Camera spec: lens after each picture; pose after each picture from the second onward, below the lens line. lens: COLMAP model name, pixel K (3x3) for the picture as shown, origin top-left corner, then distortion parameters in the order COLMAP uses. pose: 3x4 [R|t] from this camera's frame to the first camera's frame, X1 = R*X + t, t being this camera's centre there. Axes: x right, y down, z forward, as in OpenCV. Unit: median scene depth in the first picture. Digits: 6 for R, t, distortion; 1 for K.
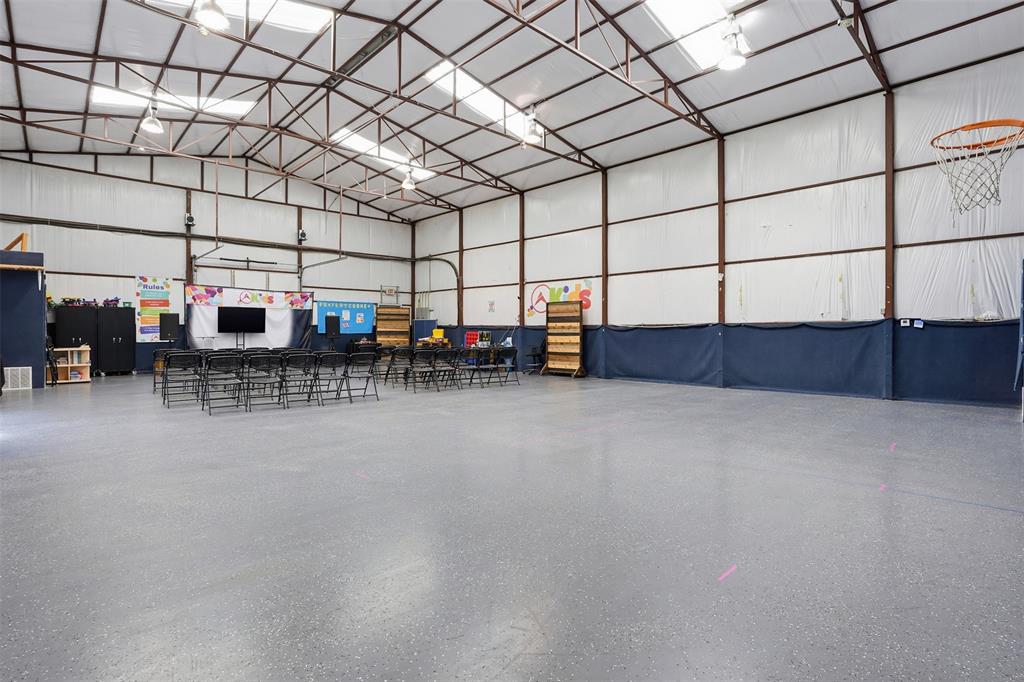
lens RADIAL K [[478.9, 0, 512.0], [0, 478.9, 341.0], [0, 0, 1]] dist [-0.054714, 0.022093]
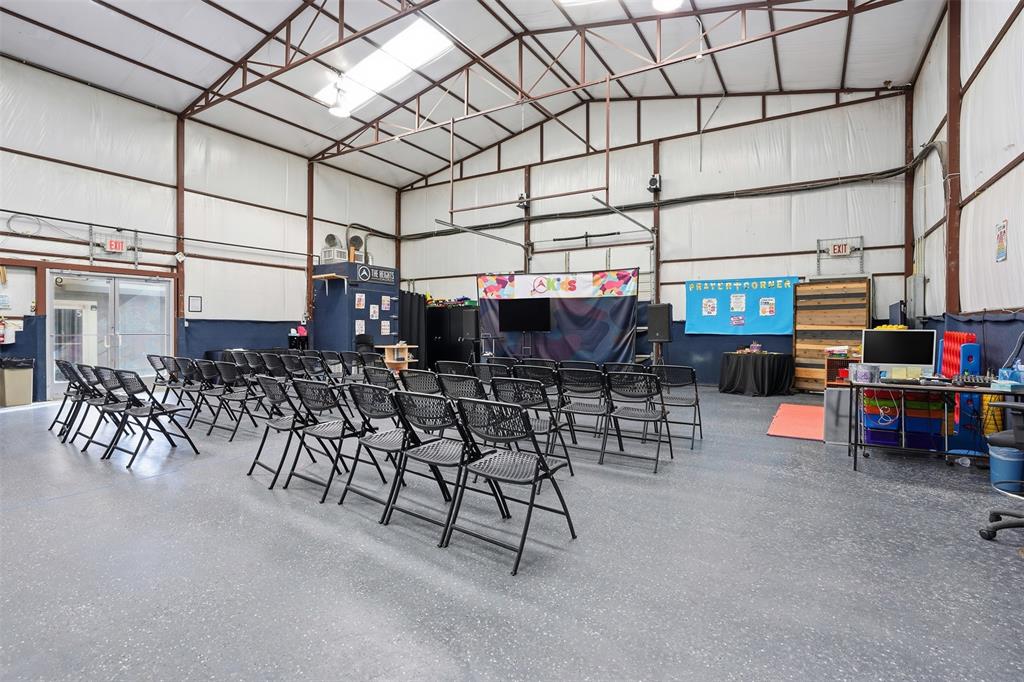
lens RADIAL K [[478.9, 0, 512.0], [0, 478.9, 341.0], [0, 0, 1]] dist [-0.054714, 0.022093]
pose [[0.270746, 0.021564, -0.962409, 0.145100], [-0.022349, 0.999620, 0.016110, -0.013061], [0.962391, 0.017147, 0.271125, 0.682073]]
